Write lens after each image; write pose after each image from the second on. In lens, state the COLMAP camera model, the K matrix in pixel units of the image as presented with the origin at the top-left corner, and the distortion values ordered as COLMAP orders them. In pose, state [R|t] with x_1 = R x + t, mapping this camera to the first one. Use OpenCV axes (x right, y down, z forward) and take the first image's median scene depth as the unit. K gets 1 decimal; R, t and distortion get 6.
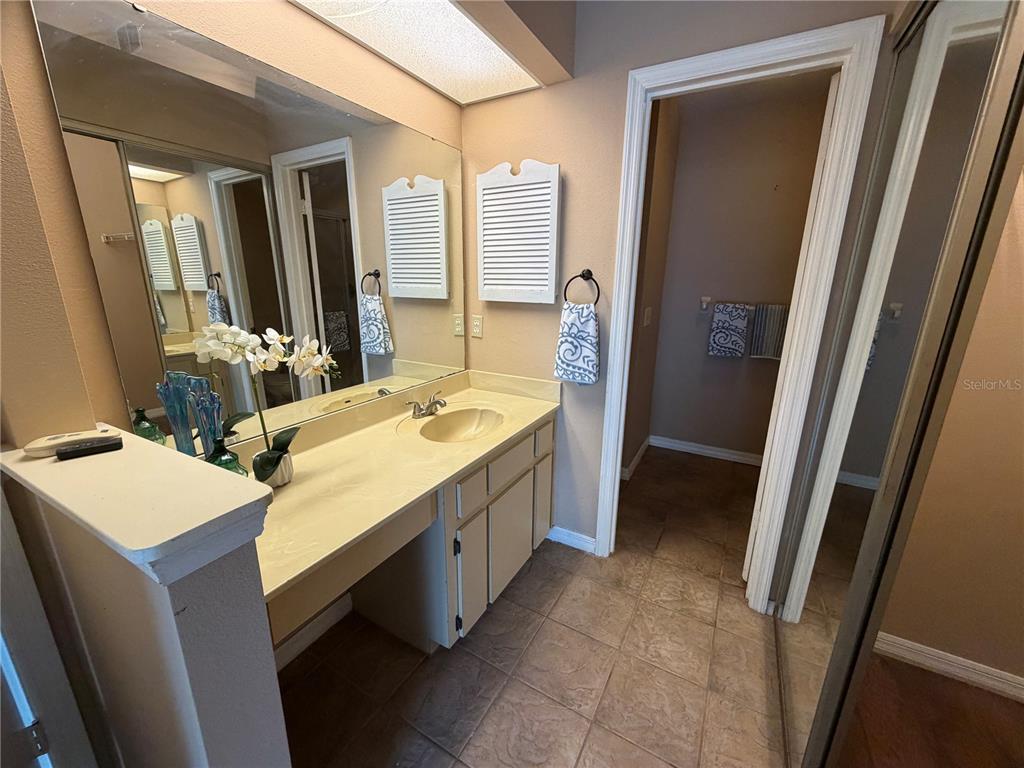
lens RADIAL K [[409.0, 0, 506.4], [0, 409.0, 389.3], [0, 0, 1]] dist [-0.001858, 0.000142]
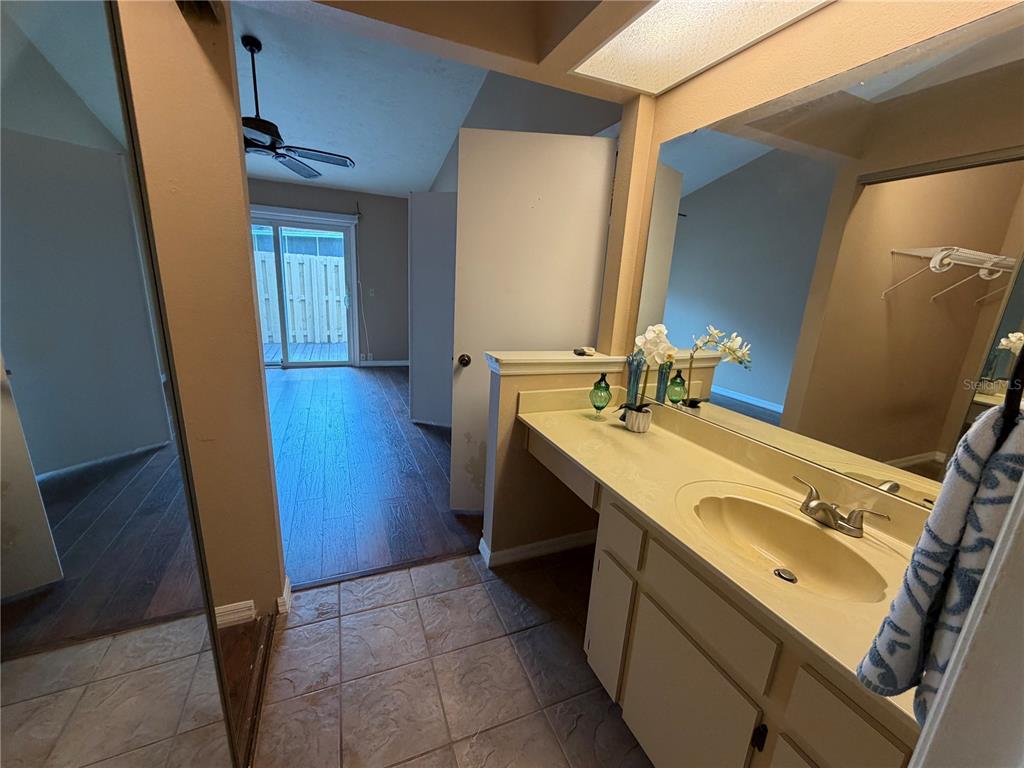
lens RADIAL K [[409.0, 0, 511.8], [0, 409.0, 385.2], [0, 0, 1]] dist [-0.001858, 0.000142]
pose [[-0.601532, 0.160135, -0.782634, 0.721737], [-0.264703, 0.884400, 0.384408, -0.310955], [0.753718, 0.438399, -0.489607, 1.186285]]
